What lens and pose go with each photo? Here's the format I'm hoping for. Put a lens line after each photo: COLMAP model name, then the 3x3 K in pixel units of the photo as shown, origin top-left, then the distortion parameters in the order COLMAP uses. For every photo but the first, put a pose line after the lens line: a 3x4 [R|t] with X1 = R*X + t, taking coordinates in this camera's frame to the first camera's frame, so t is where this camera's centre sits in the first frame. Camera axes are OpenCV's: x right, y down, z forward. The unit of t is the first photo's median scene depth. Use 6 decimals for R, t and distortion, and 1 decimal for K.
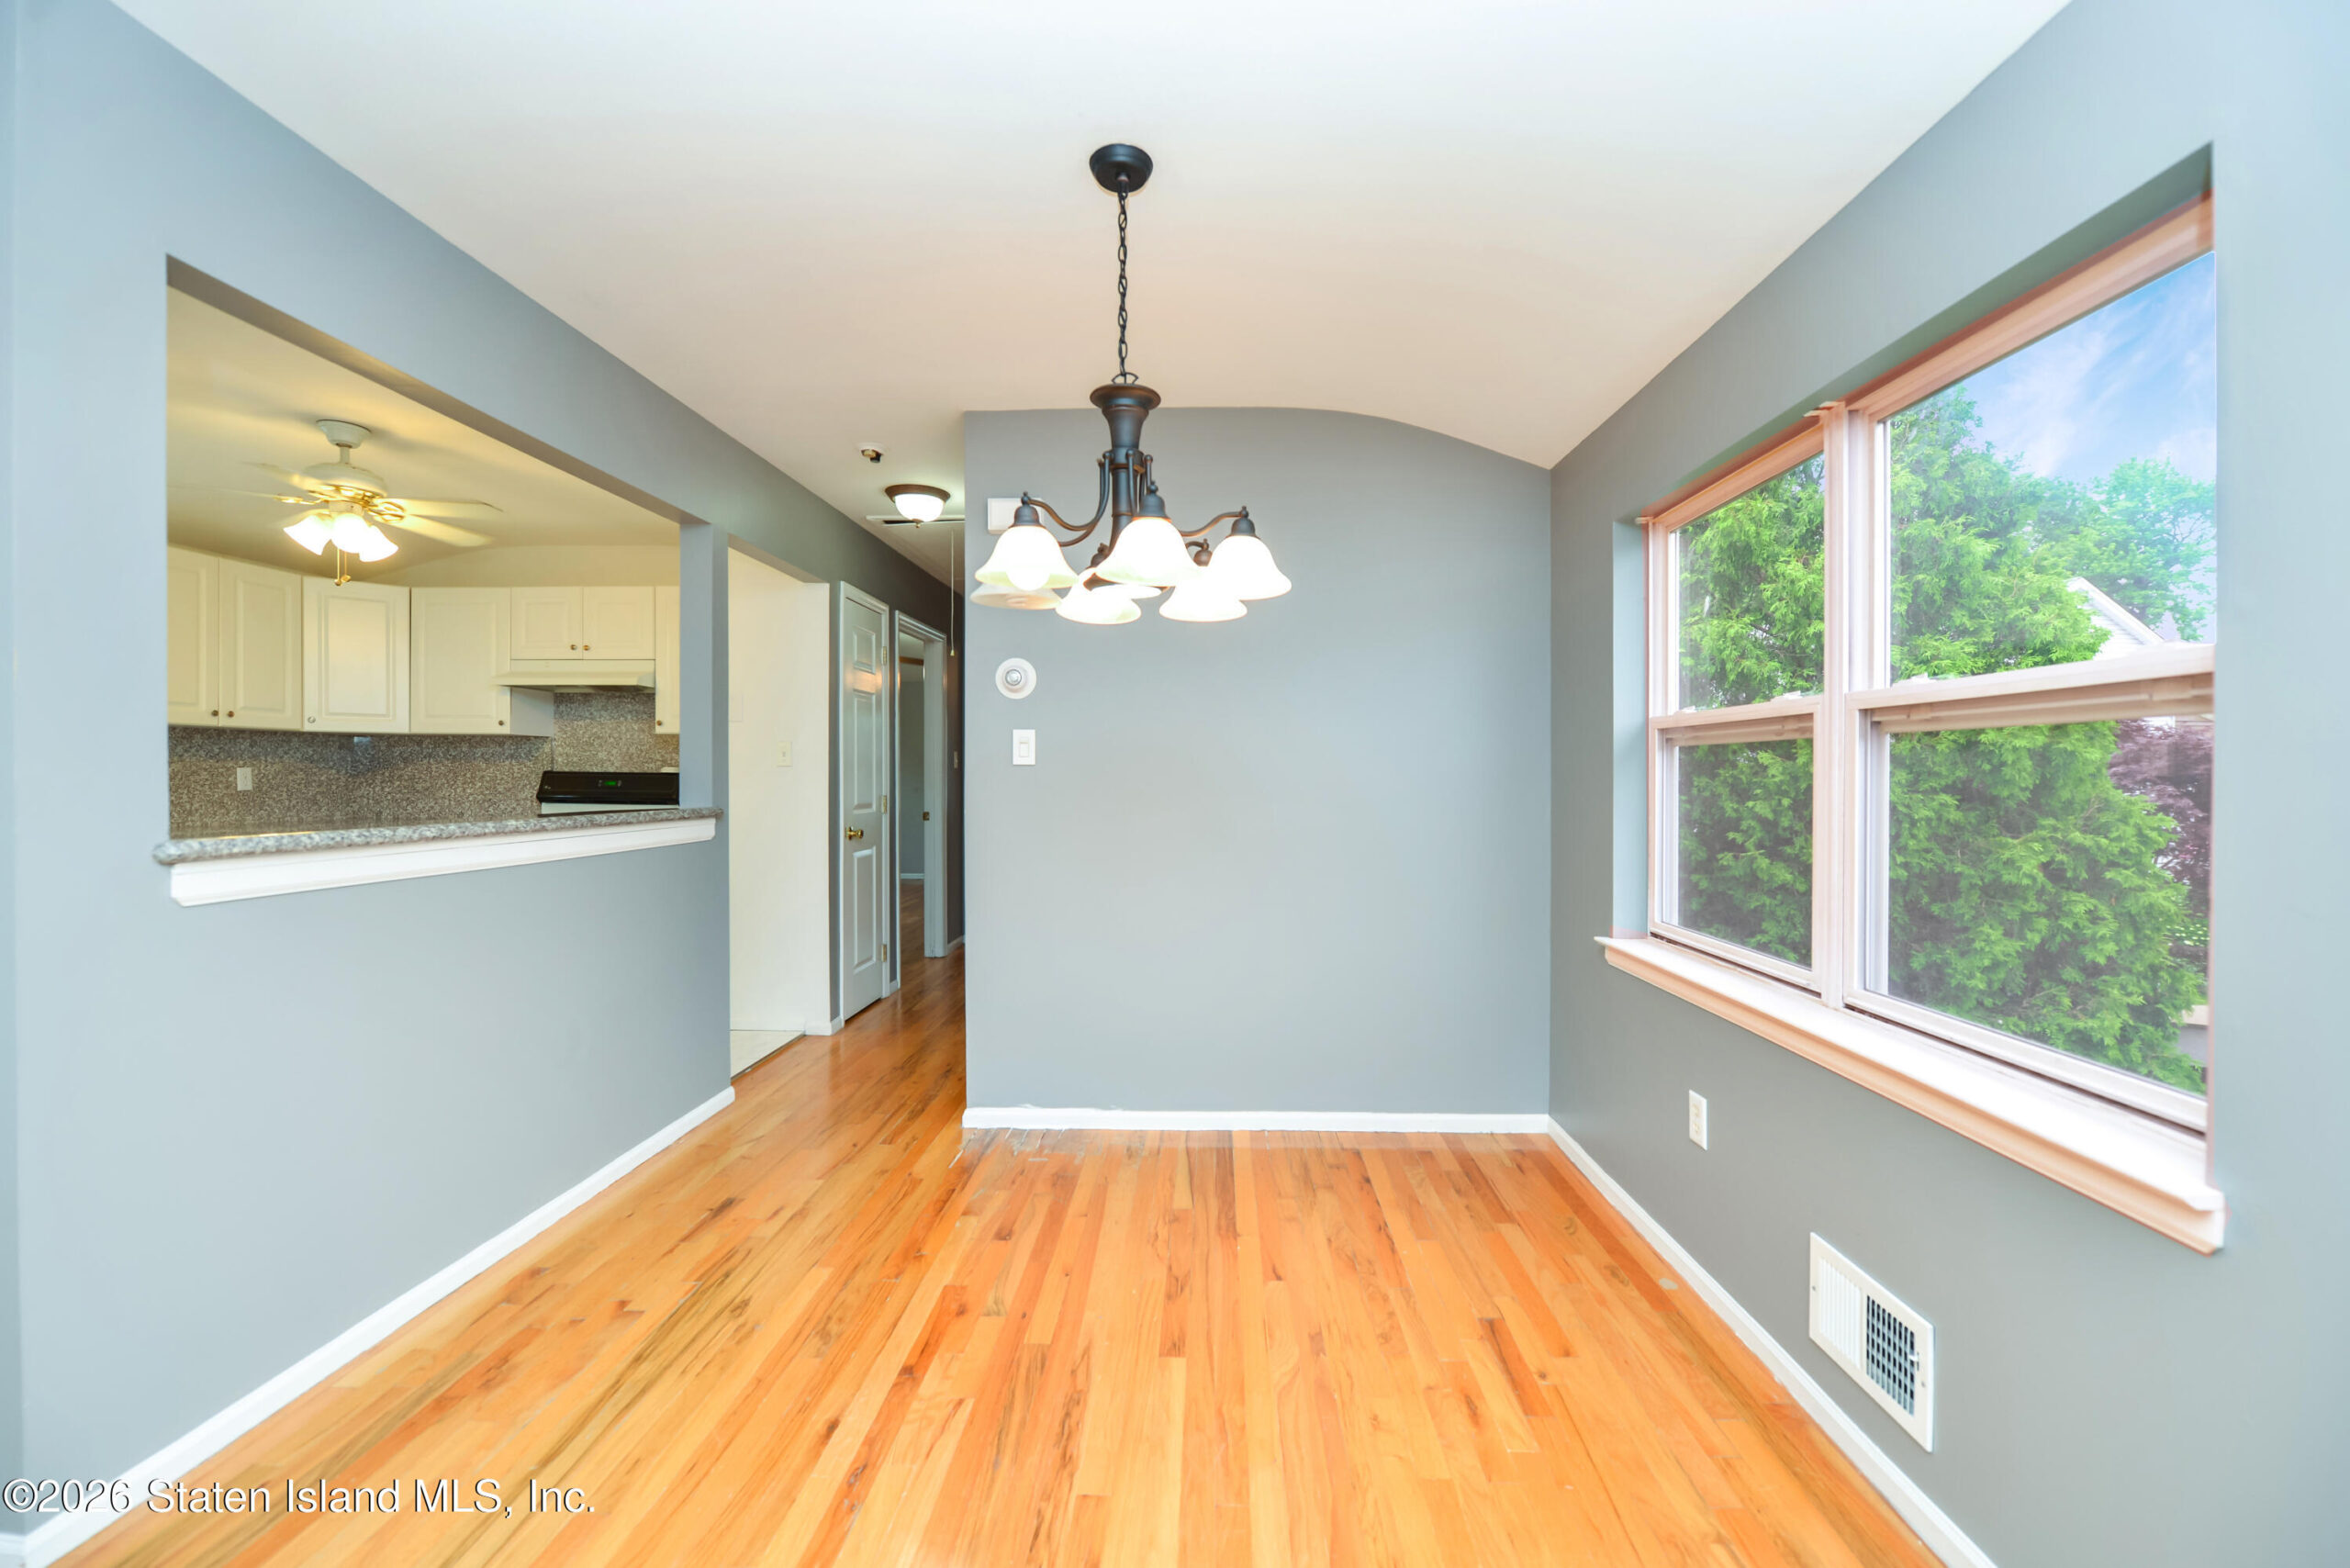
lens RADIAL K [[937.4, 0, 1189.7], [0, 937.4, 754.6], [0, 0, 1]] dist [-0.011748, 0.000466]
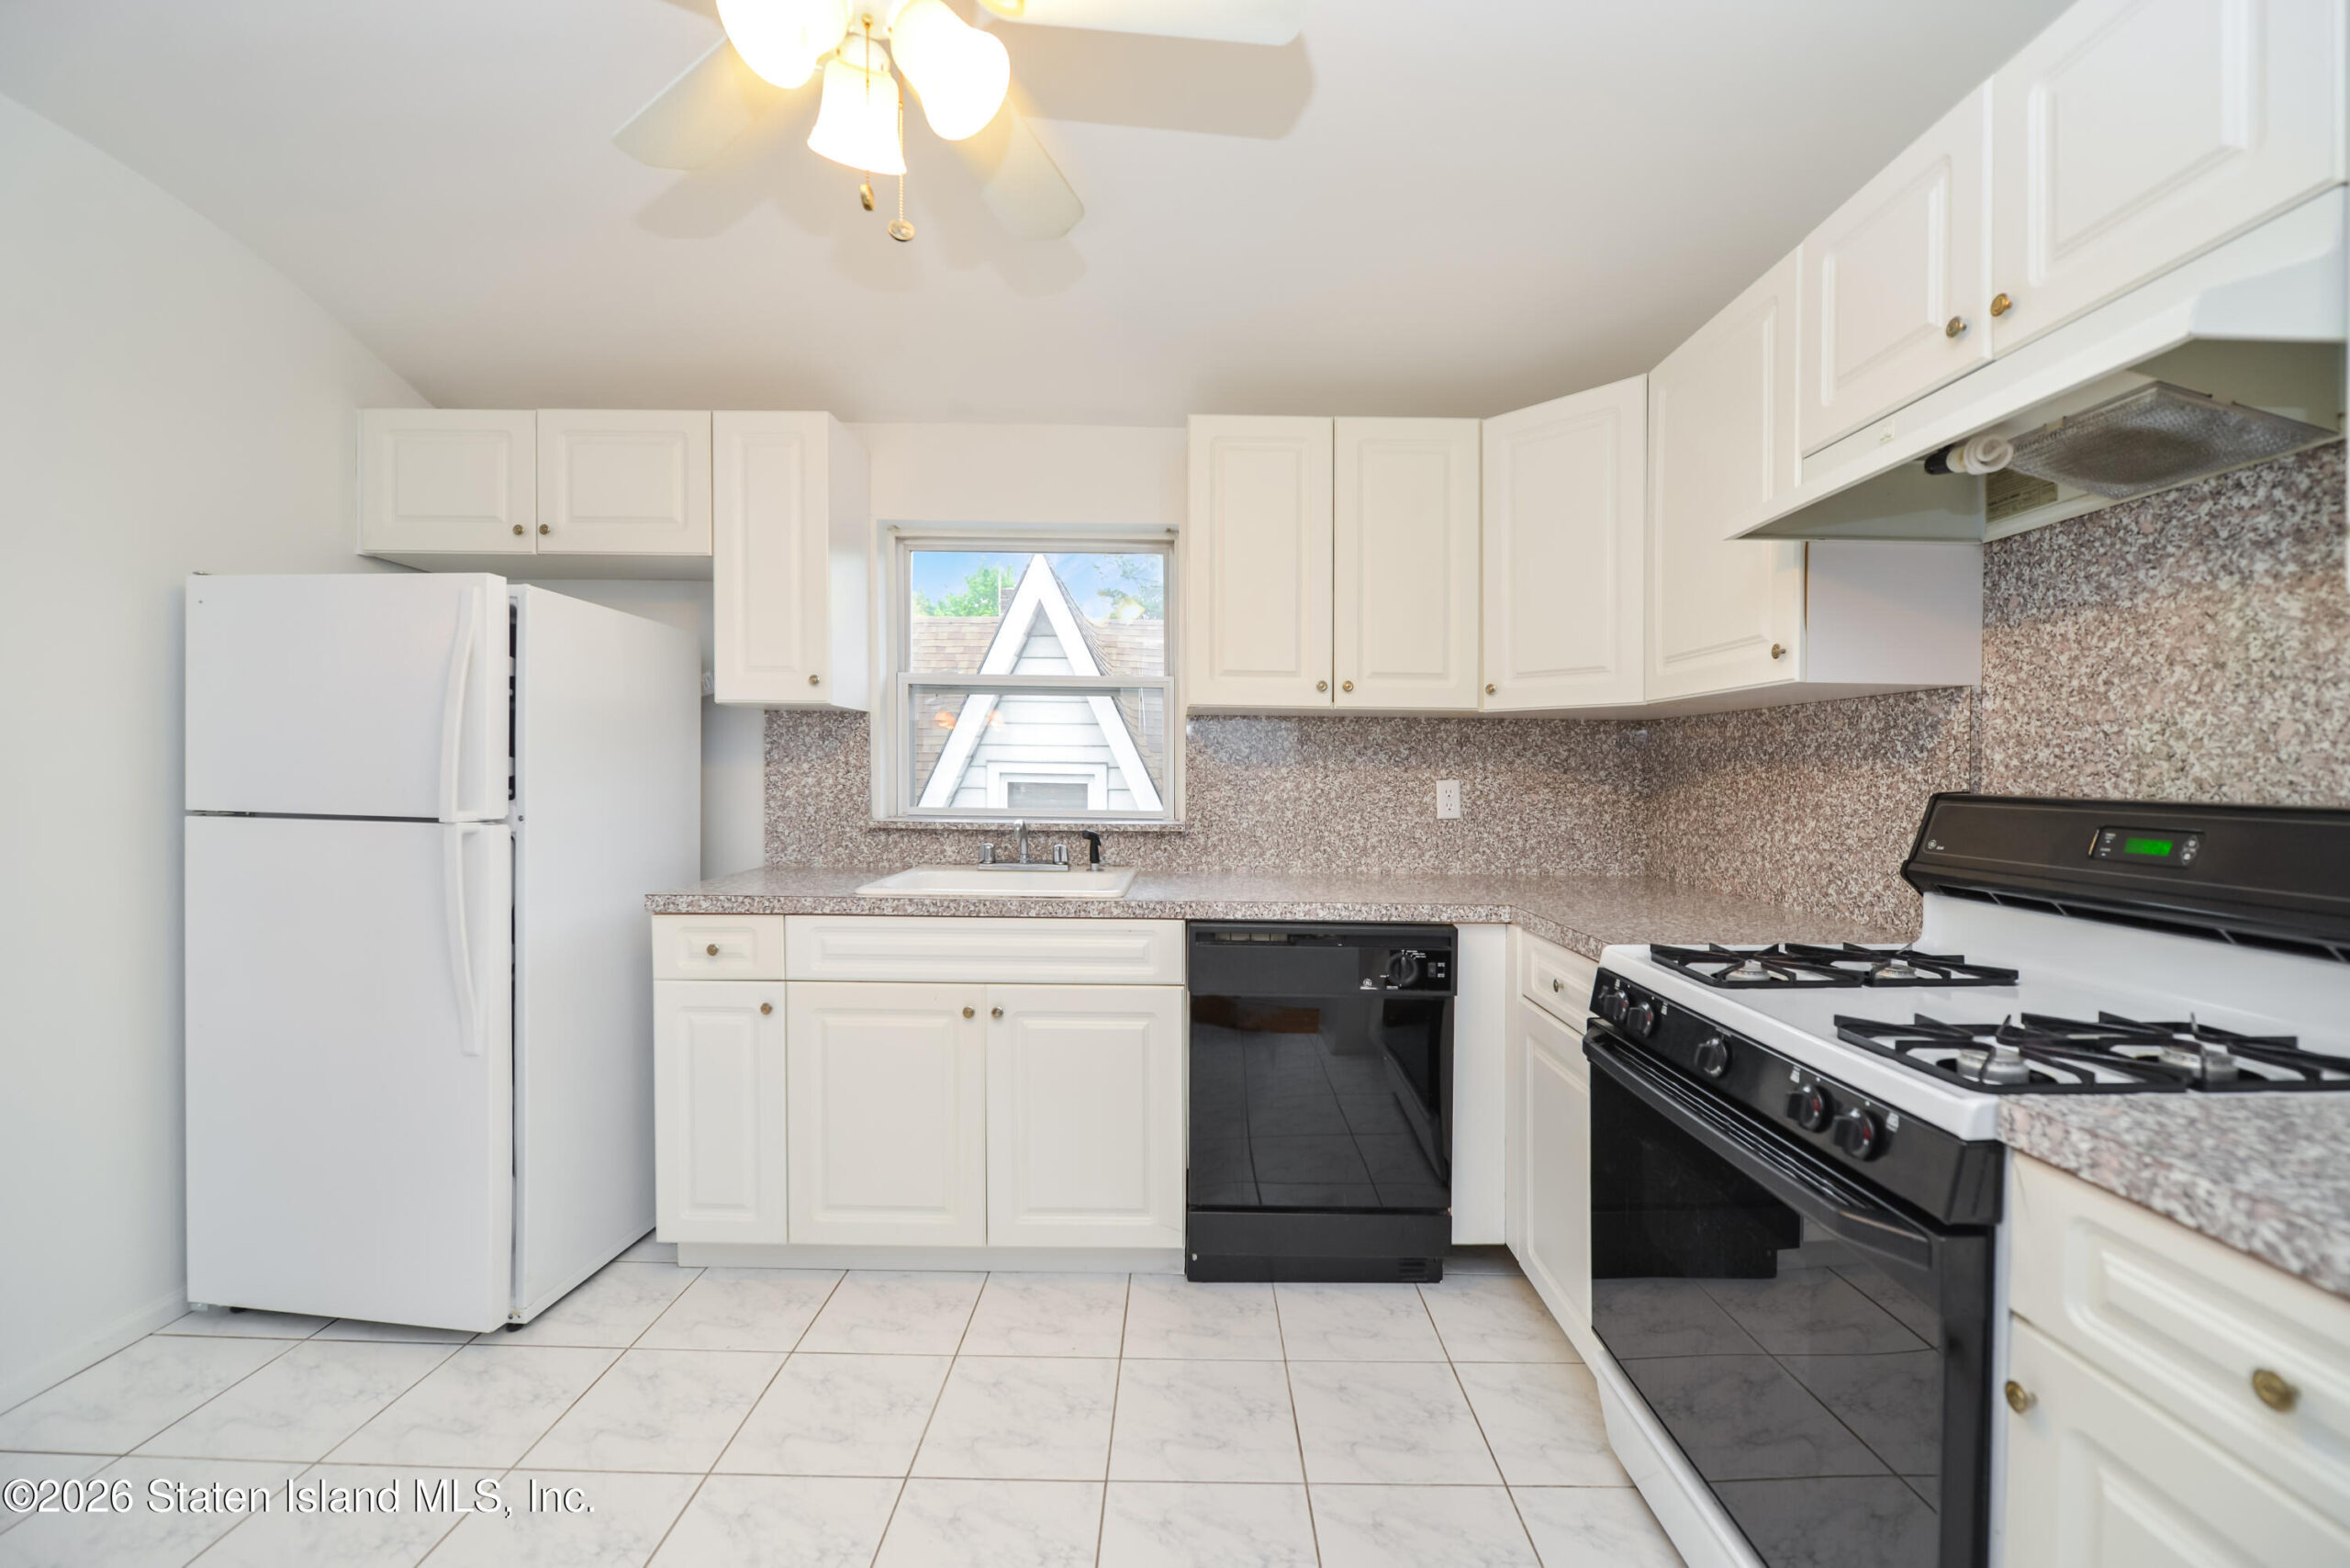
lens RADIAL K [[937.4, 0, 1176.7], [0, 937.4, 803.7], [0, 0, 1]] dist [-0.011748, 0.000466]
pose [[0.028699, 0.026019, -0.999249, -0.538518], [0.009415, 0.999610, 0.026299, 0.014547], [0.999544, -0.010163, 0.028442, 1.032377]]
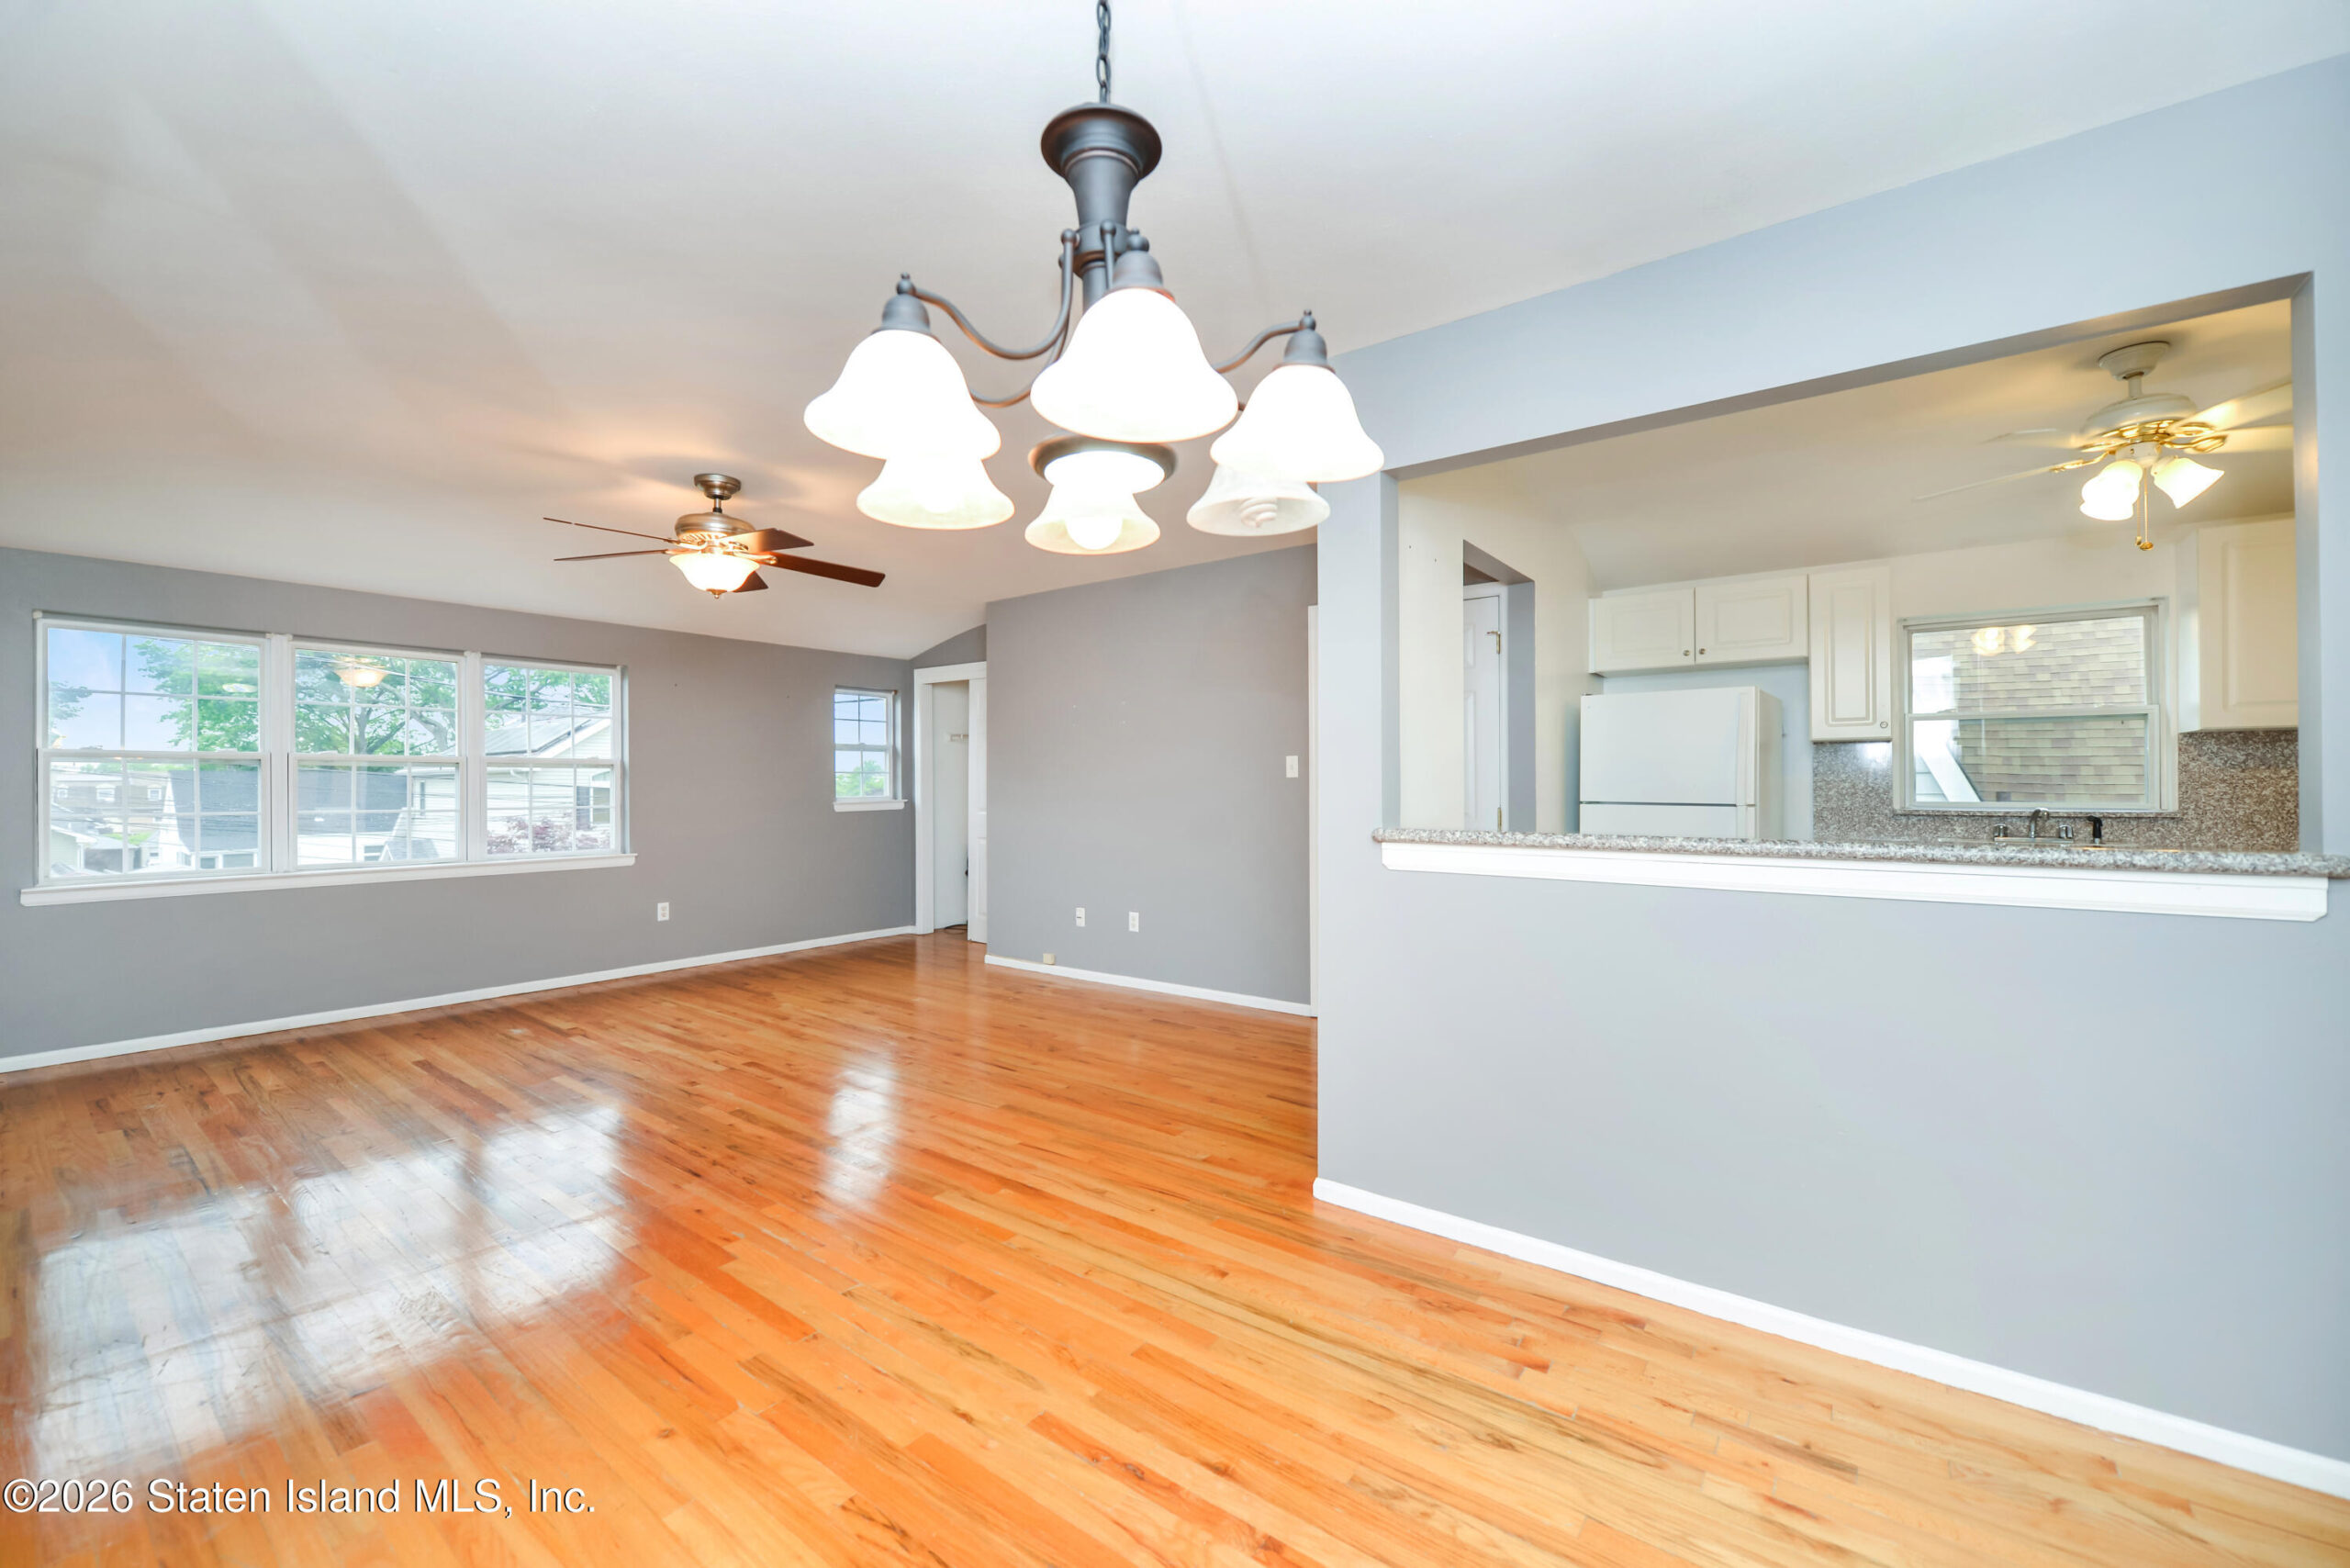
lens RADIAL K [[937.4, 0, 1173.3], [0, 937.4, 779.9], [0, 0, 1]] dist [-0.011748, 0.000466]
pose [[-0.584398, -0.006242, -0.811443, 0.205648], [0.018135, 0.999620, -0.020750, 0.016367], [0.811265, -0.026842, -0.584063, 0.749548]]
